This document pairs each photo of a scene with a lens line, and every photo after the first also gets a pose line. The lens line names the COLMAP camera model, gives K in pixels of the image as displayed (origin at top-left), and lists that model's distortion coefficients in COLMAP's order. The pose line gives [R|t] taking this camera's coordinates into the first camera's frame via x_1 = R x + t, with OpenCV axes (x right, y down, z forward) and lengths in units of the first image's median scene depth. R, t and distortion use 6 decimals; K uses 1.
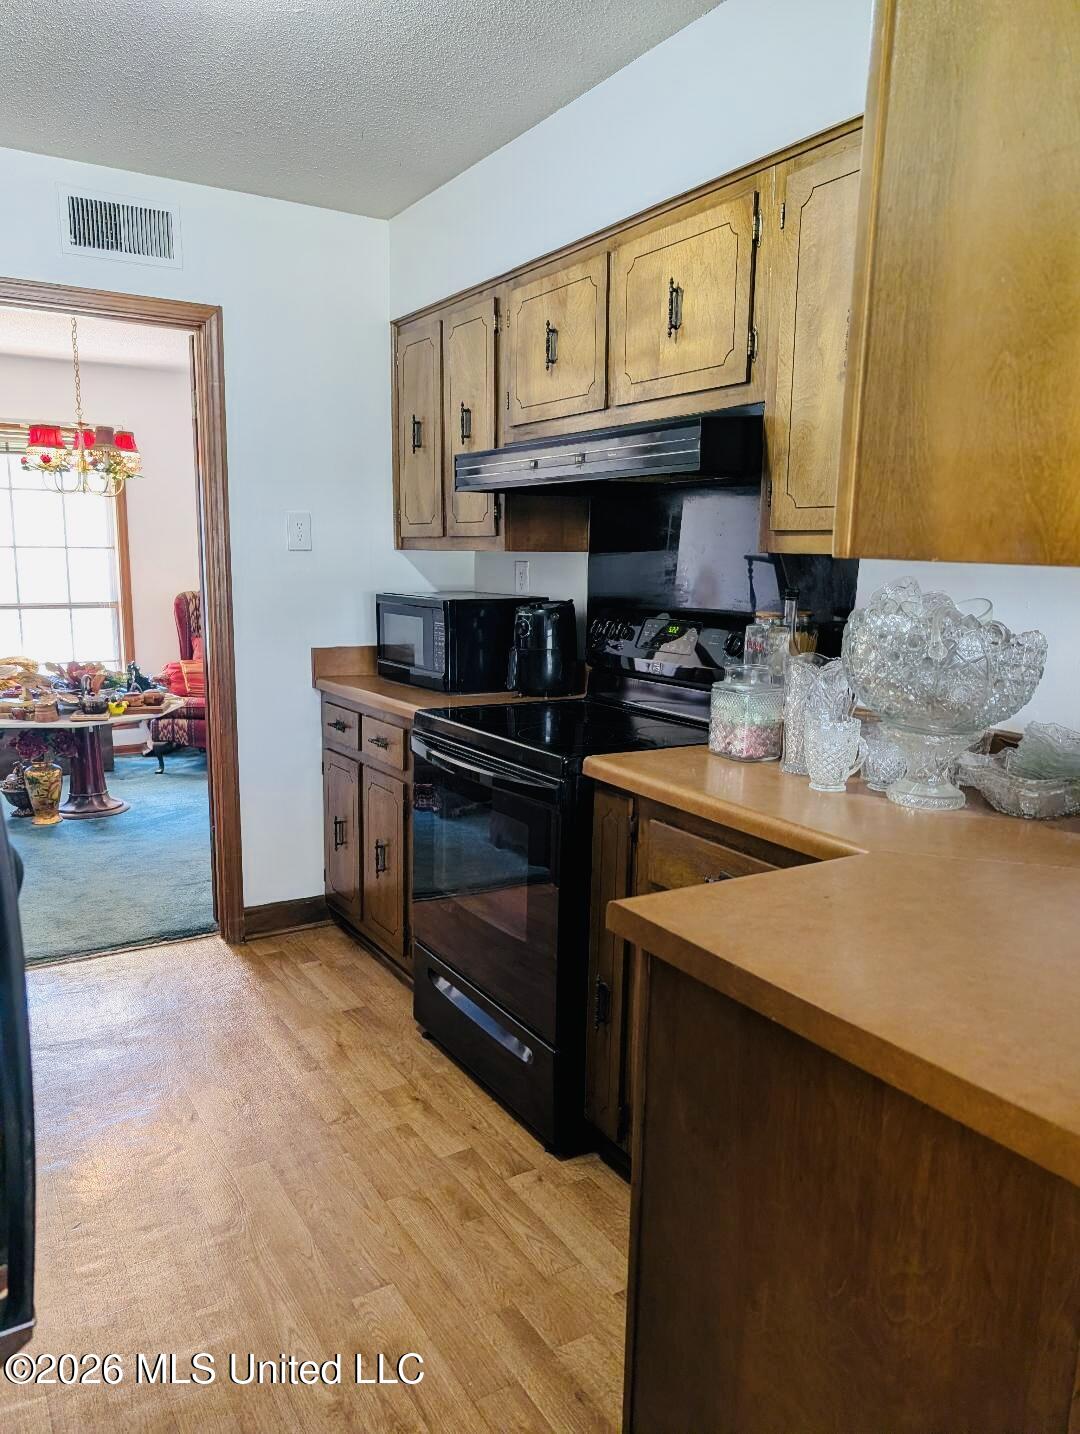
lens RADIAL K [[1013.7, 0, 537.5], [0, 1013.7, 717.1], [0, 0, 1]] dist [0.005962, -0.017726]
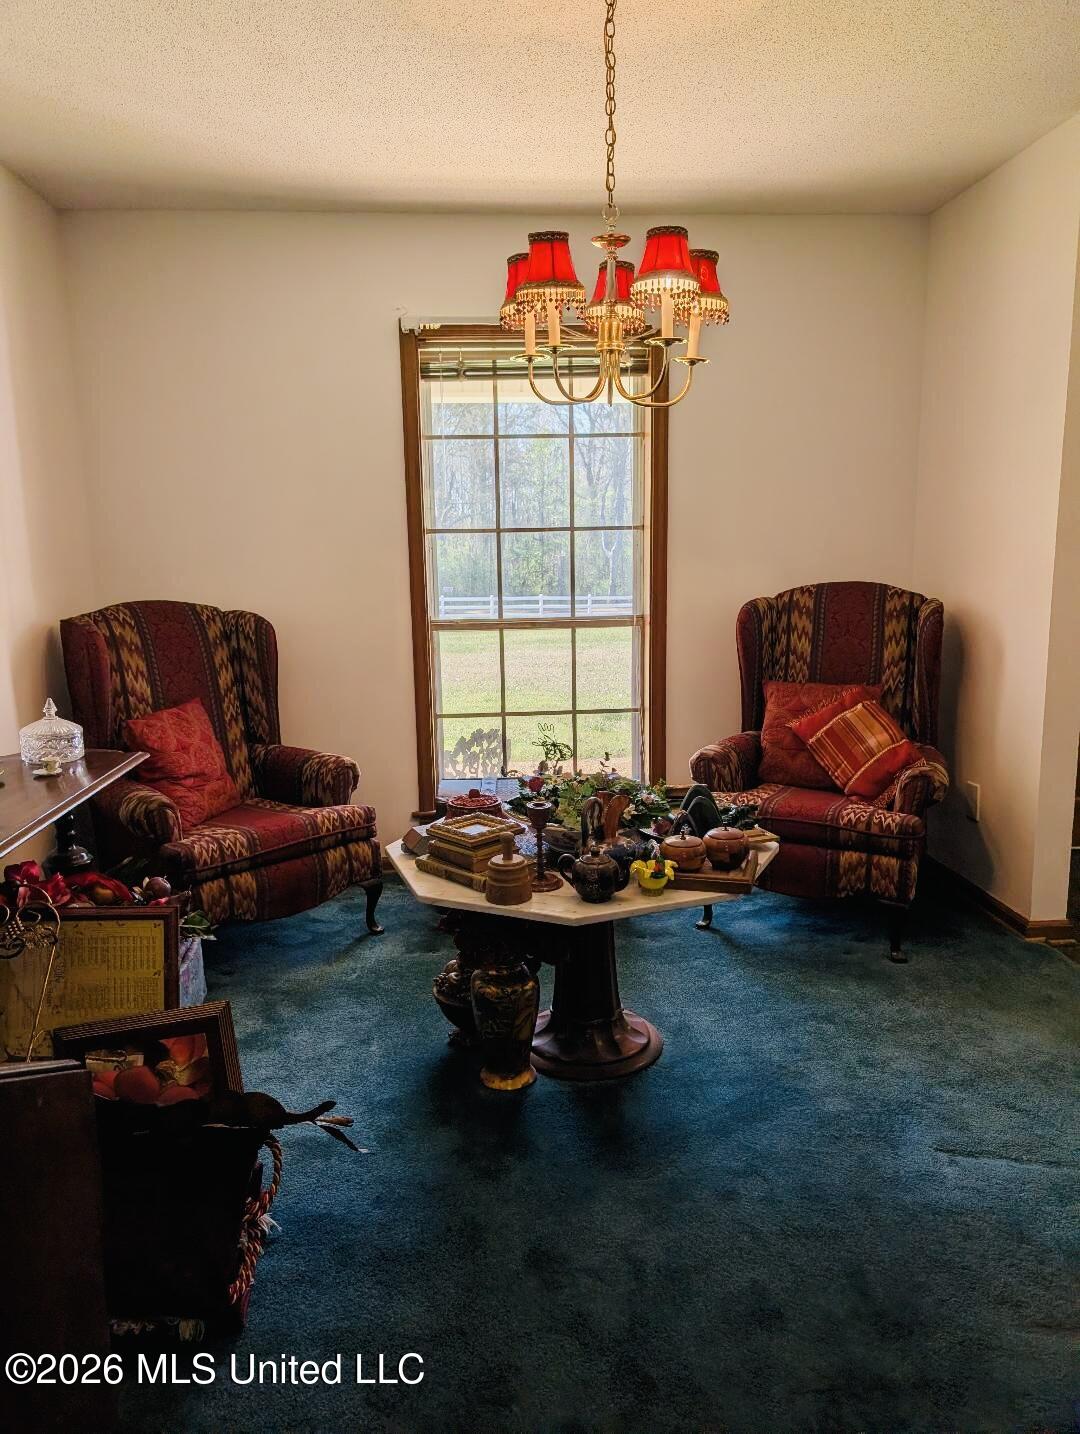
lens RADIAL K [[1013.7, 0, 539.9], [0, 1013.7, 716.2], [0, 0, 1]] dist [0.005962, -0.017726]
pose [[0.894994, 0.048027, -0.443486, -0.243308], [-0.040353, 0.998828, 0.026733, -0.082781], [0.444250, -0.006030, 0.895883, 0.530965]]
